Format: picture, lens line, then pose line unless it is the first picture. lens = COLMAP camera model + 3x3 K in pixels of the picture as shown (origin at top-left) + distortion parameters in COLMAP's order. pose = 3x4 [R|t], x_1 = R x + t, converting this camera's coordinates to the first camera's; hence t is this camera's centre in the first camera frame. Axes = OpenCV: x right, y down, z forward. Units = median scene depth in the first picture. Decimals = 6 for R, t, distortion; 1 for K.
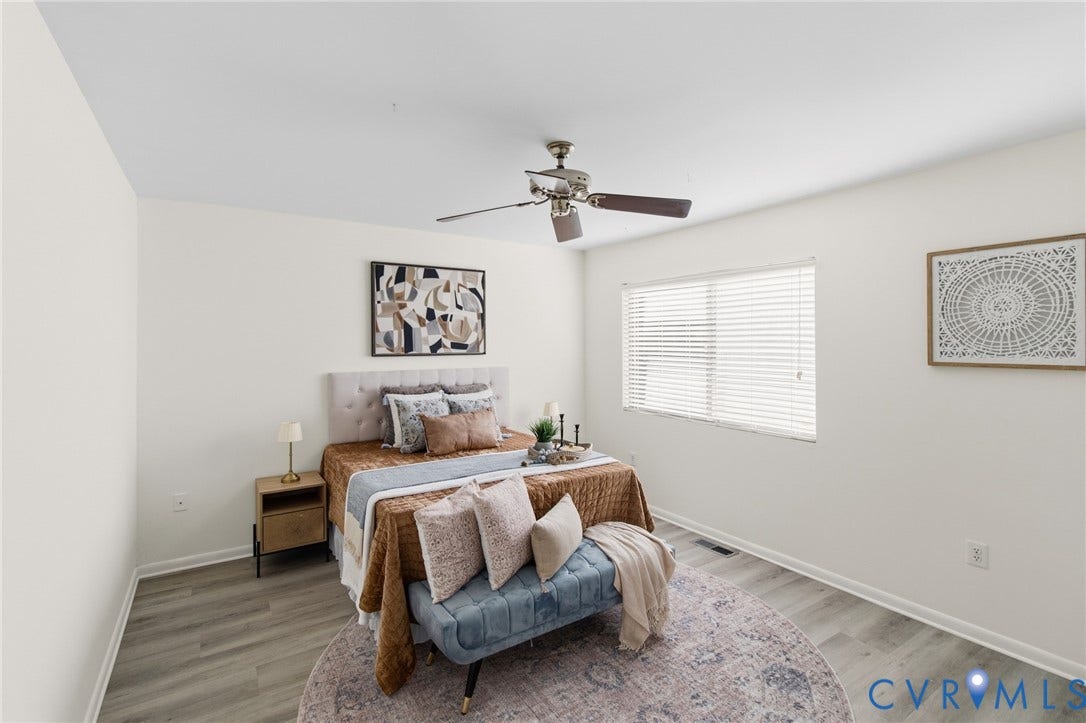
lens RADIAL K [[506.0, 0, 538.3], [0, 506.0, 356.3], [0, 0, 1]] dist [0.012146, -0.000729]
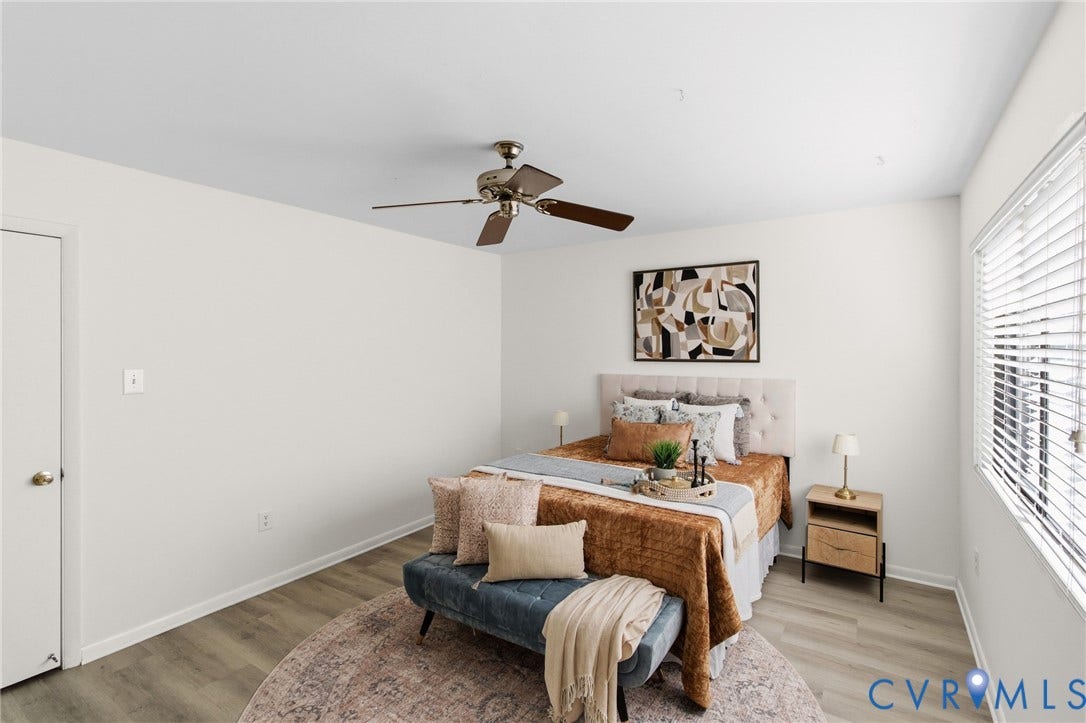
lens RADIAL K [[506.0, 0, 539.1], [0, 506.0, 354.5], [0, 0, 1]] dist [0.012146, -0.000729]
pose [[0.388351, 0.013336, -0.921415, 0.545857], [-0.028658, 0.999586, 0.002389, -0.009301], [0.921066, 0.025478, 0.388573, 0.379895]]
